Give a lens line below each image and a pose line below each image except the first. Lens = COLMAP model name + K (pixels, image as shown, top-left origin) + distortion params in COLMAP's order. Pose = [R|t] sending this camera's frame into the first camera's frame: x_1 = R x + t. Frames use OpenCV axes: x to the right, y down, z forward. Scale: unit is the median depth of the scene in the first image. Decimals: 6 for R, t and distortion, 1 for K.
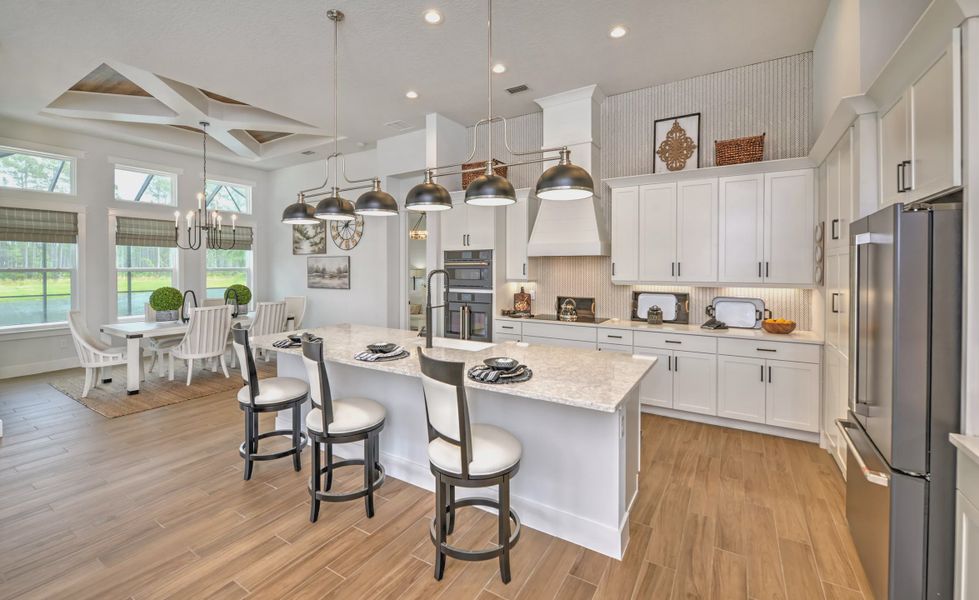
lens RADIAL K [[419.8, 0, 478.8], [0, 419.8, 270.7], [0, 0, 1]] dist [-0.006410, -0.000908]
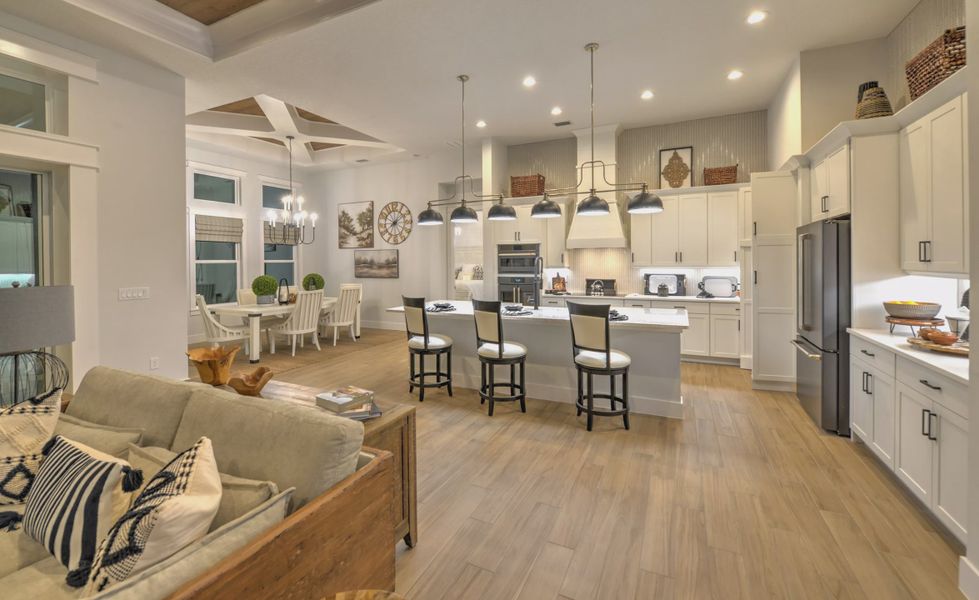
lens RADIAL K [[419.8, 0, 485.5], [0, 419.8, 263.0], [0, 0, 1]] dist [-0.006410, -0.000908]
pose [[0.994812, -0.009275, 0.101303, -0.262983], [0.009545, 0.999952, -0.002181, 0.011534], [-0.101278, 0.003136, 0.994853, -0.271193]]
